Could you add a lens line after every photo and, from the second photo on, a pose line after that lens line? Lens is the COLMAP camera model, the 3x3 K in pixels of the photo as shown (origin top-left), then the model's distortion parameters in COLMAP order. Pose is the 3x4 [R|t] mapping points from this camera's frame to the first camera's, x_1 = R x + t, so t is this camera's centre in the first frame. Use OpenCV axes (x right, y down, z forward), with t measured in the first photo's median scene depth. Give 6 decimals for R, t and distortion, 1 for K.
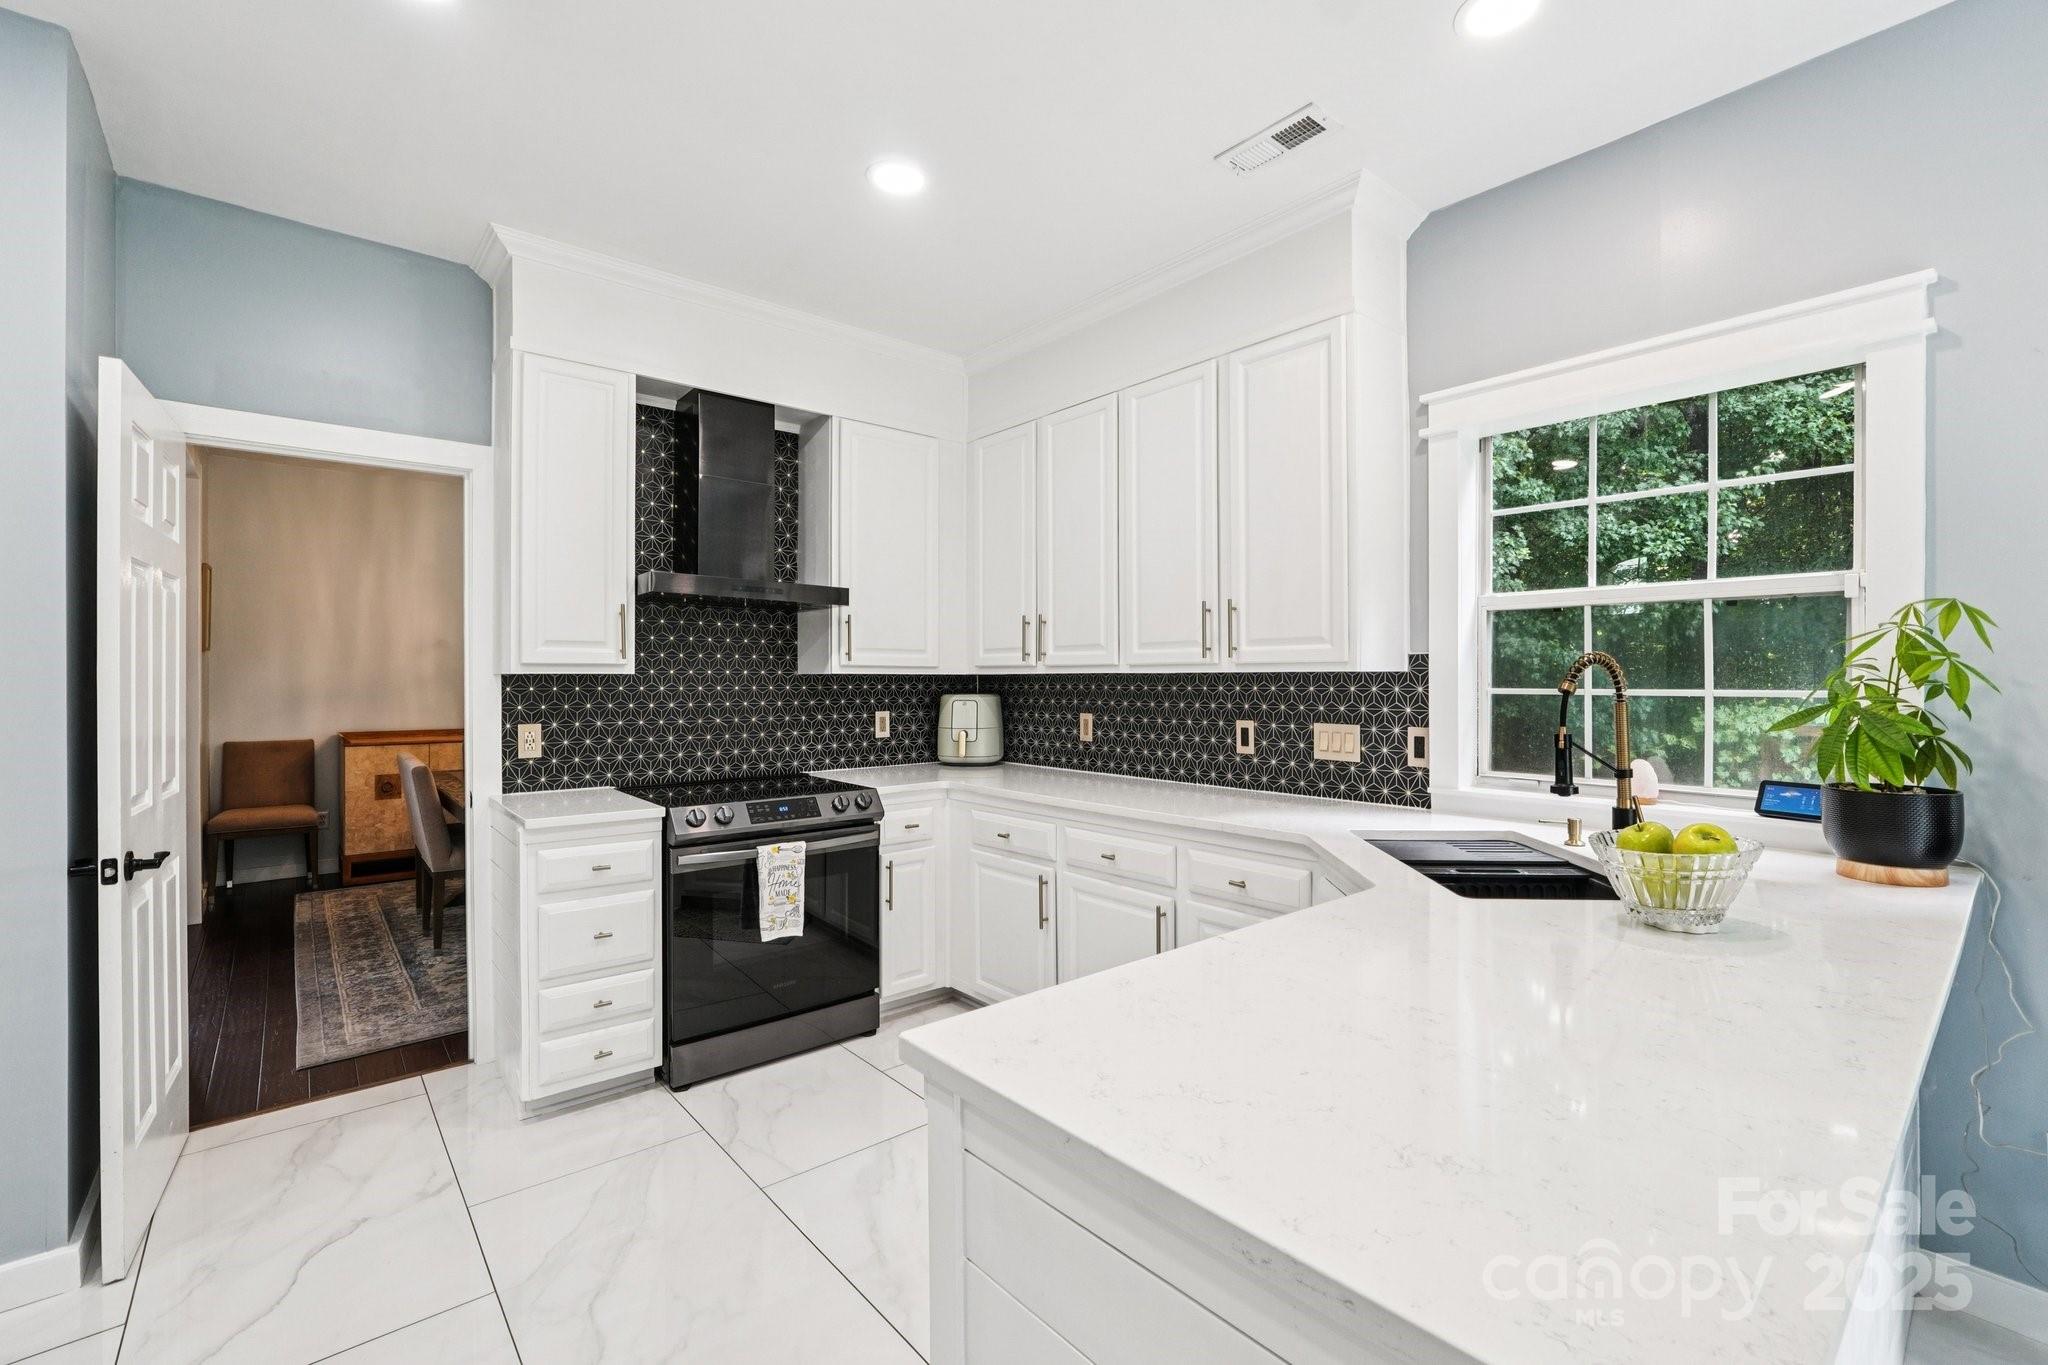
lens RADIAL K [[876.8, 0, 1024.8], [0, 876.8, 677.3], [0, 0, 1]] dist [-0.021277, 0.007551]
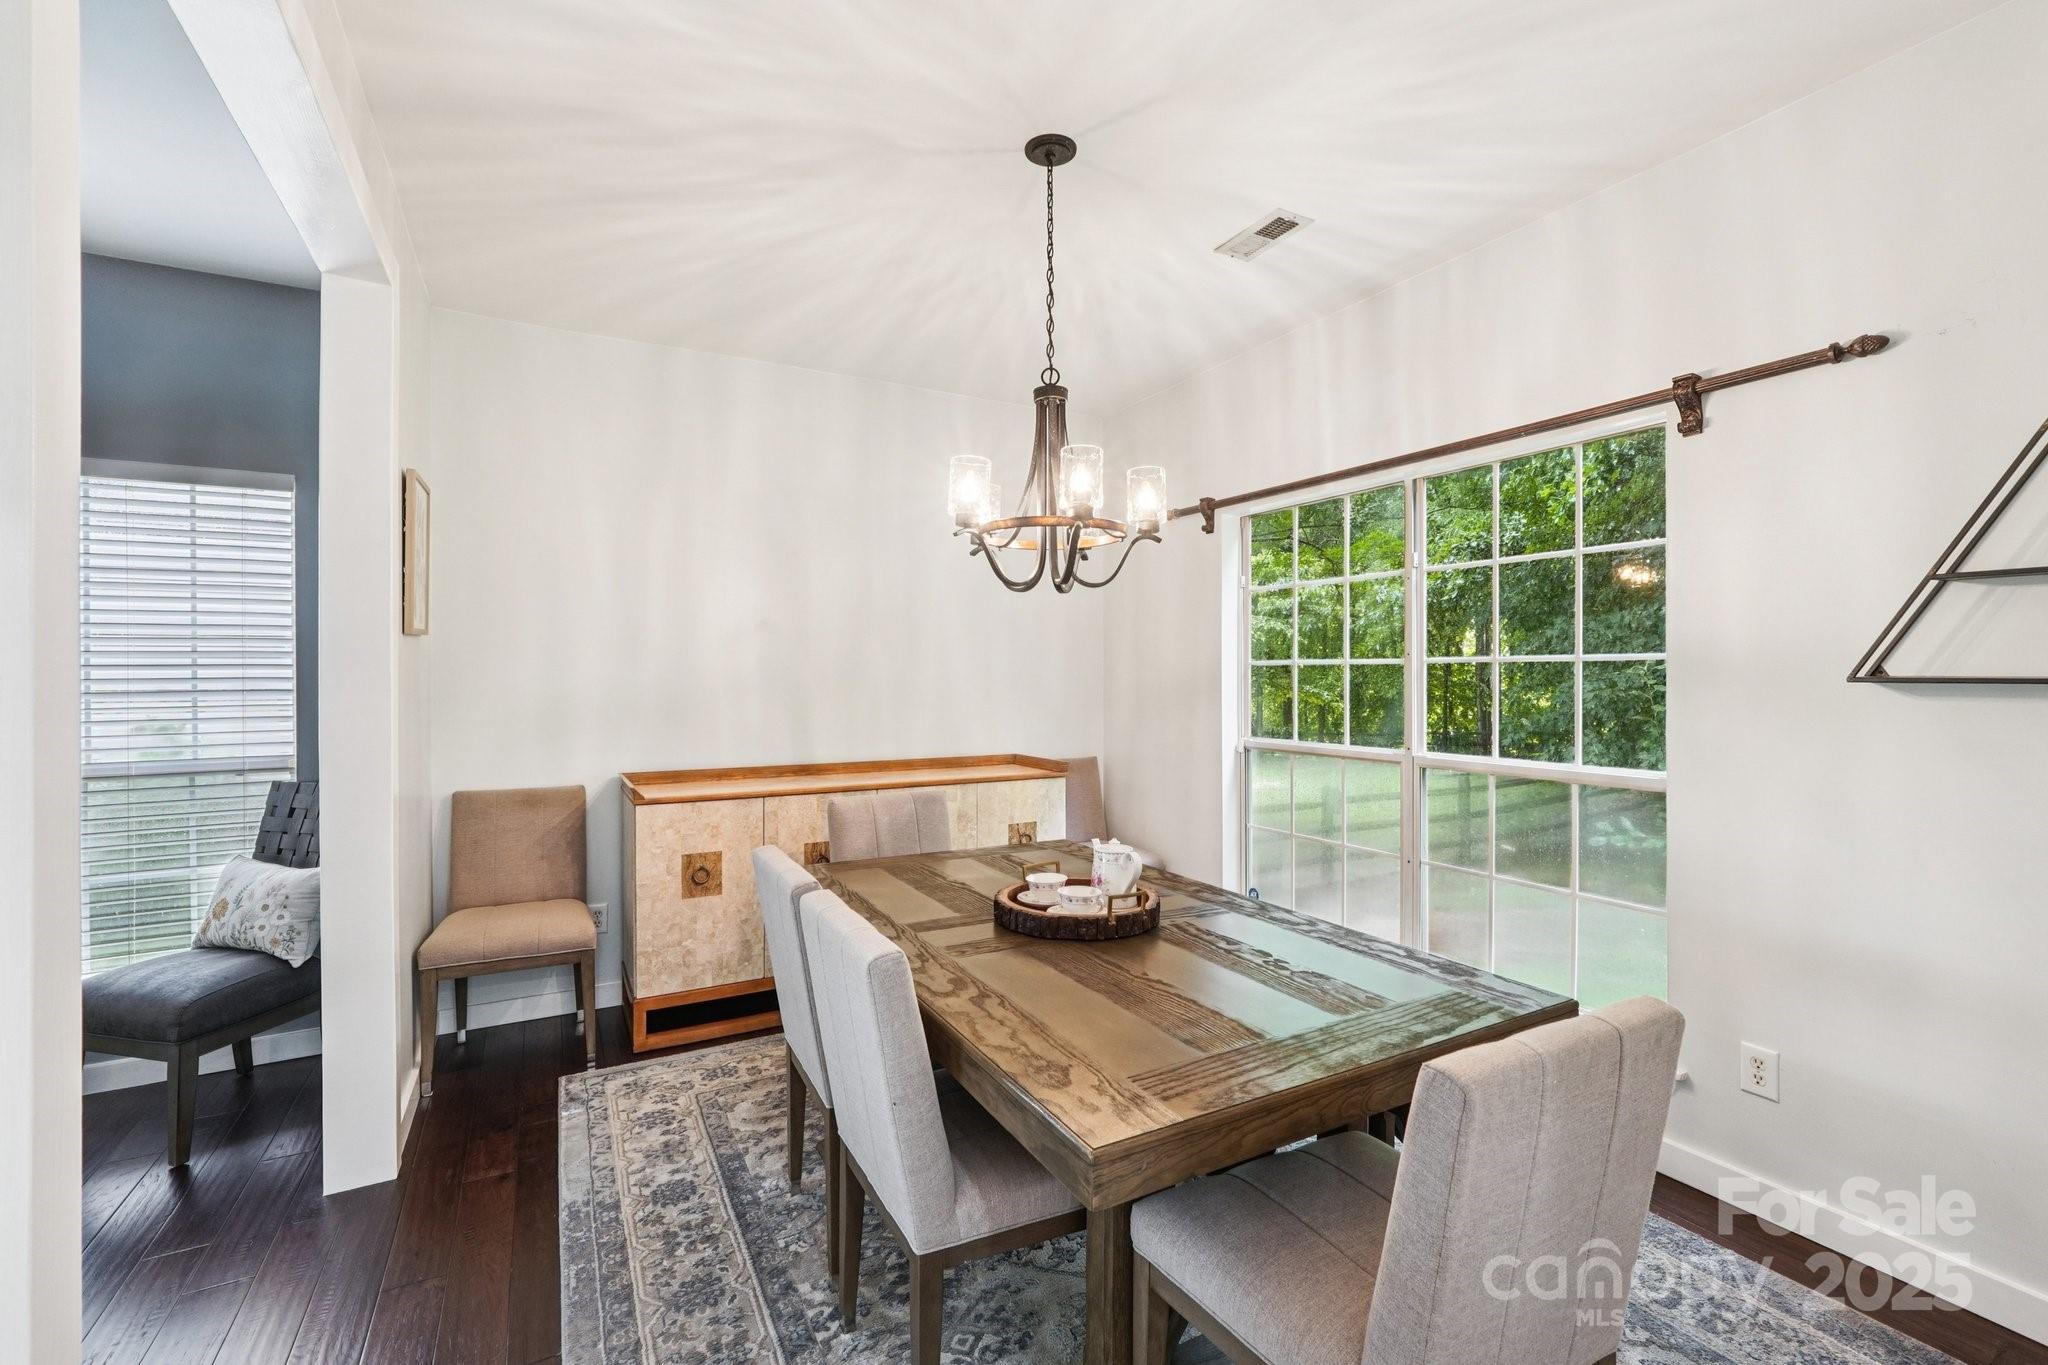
lens RADIAL K [[876.8, 0, 1024.8], [0, 876.8, 677.3], [0, 0, 1]] dist [-0.021277, 0.007551]
pose [[0.978826, -0.000515, -0.204695, -0.739891], [0.001354, 0.999991, 0.003960, -0.007889], [0.204691, -0.004153, 0.978818, 0.876781]]
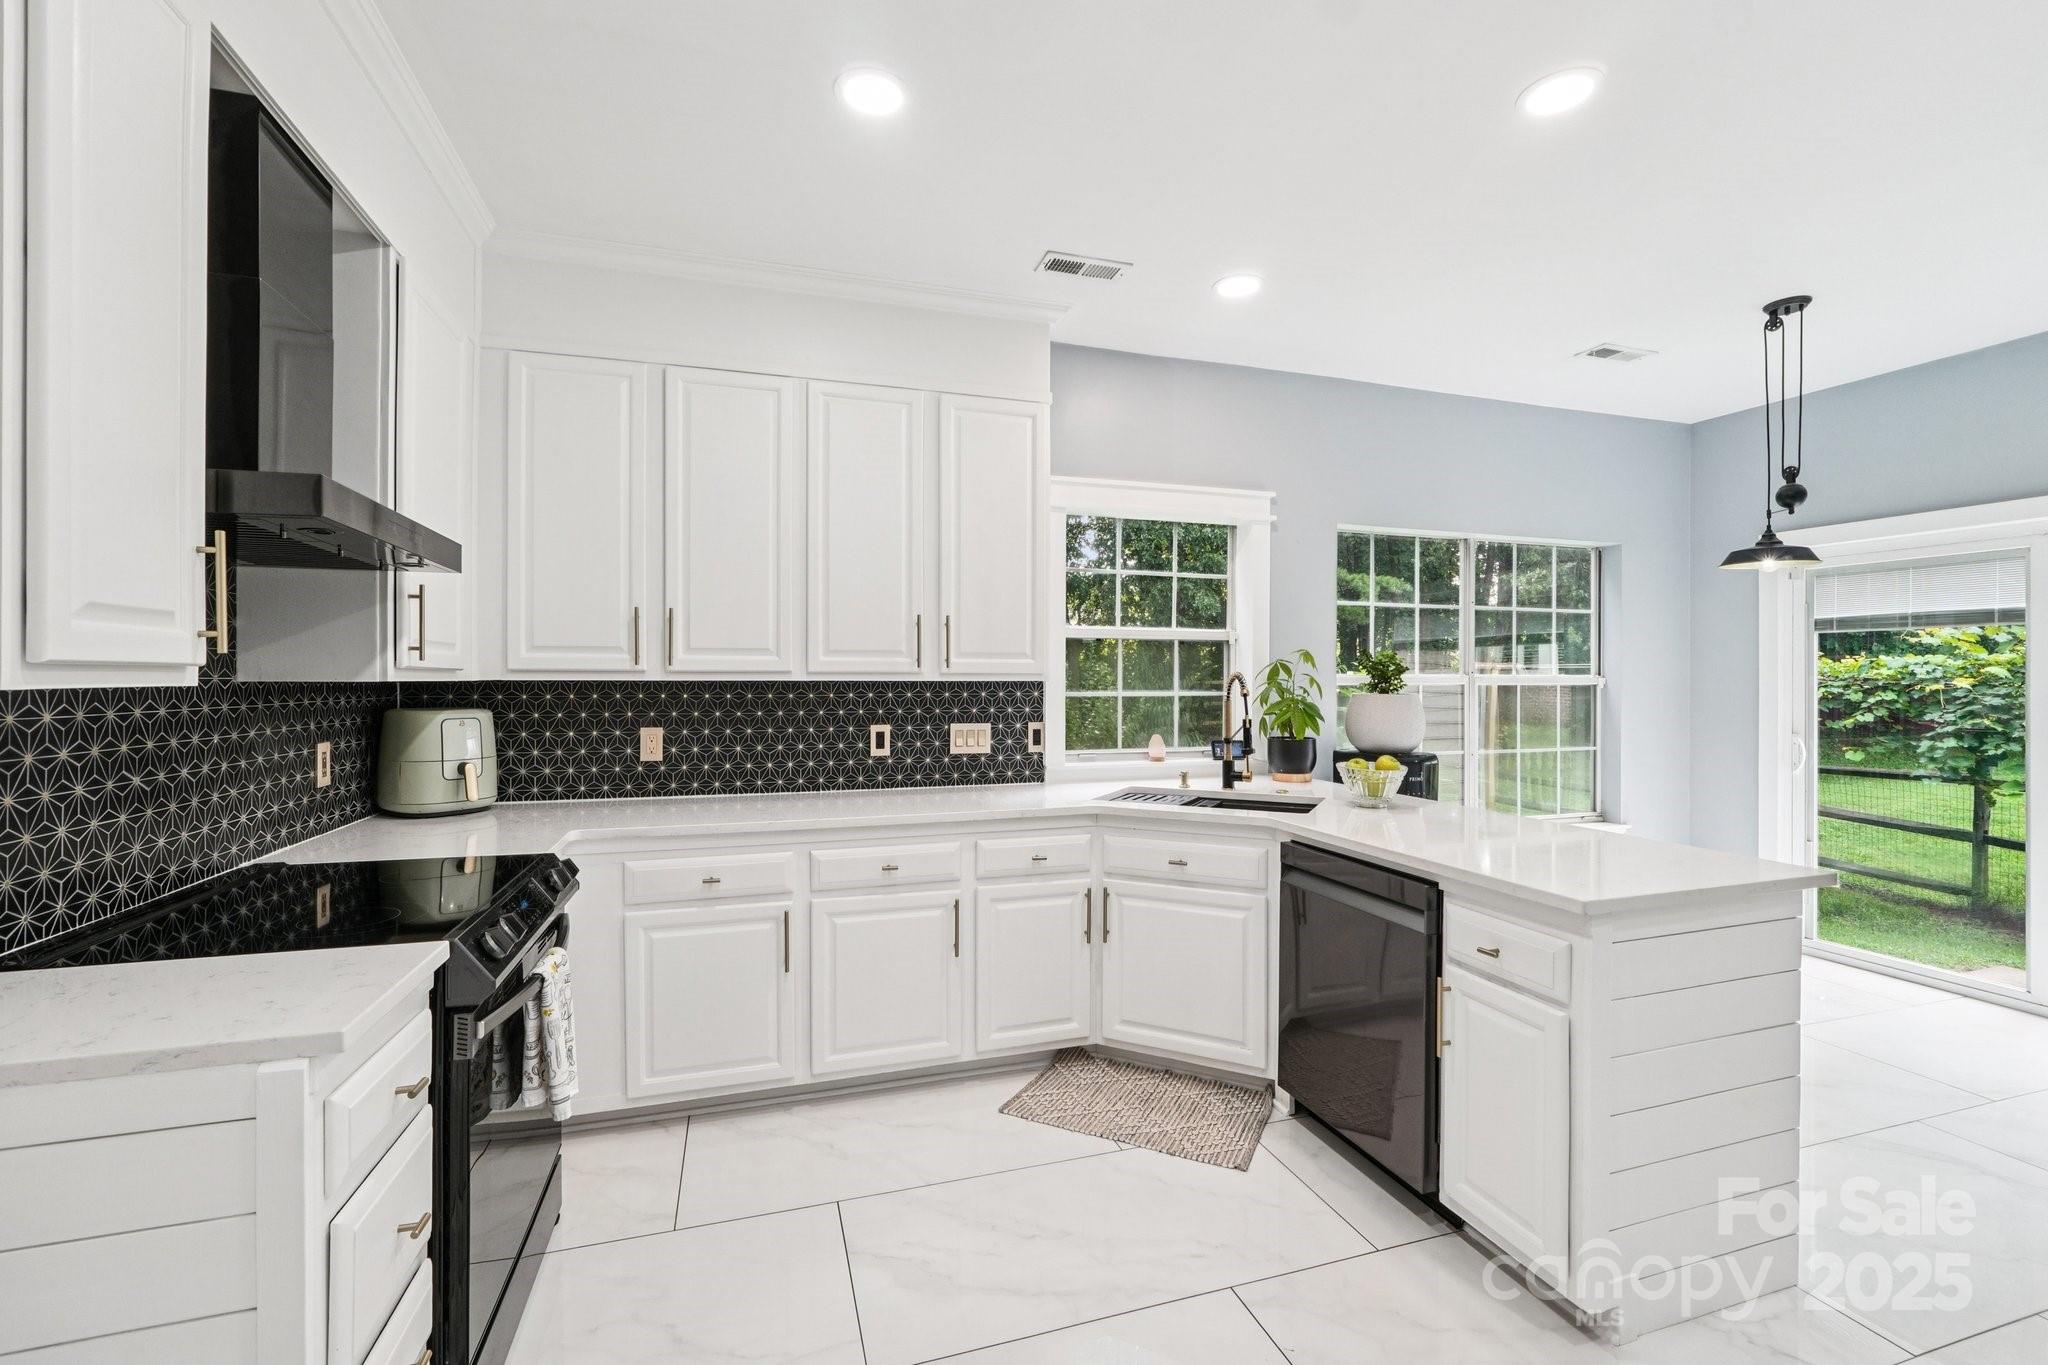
lens RADIAL K [[876.8, 0, 1024.8], [0, 876.8, 677.3], [0, 0, 1]] dist [-0.021277, 0.007551]
pose [[0.385394, 0.001831, 0.922750, -0.666486], [-0.003587, 0.999993, -0.000486, -0.008985], [-0.922745, -0.003123, 0.385398, 0.421659]]
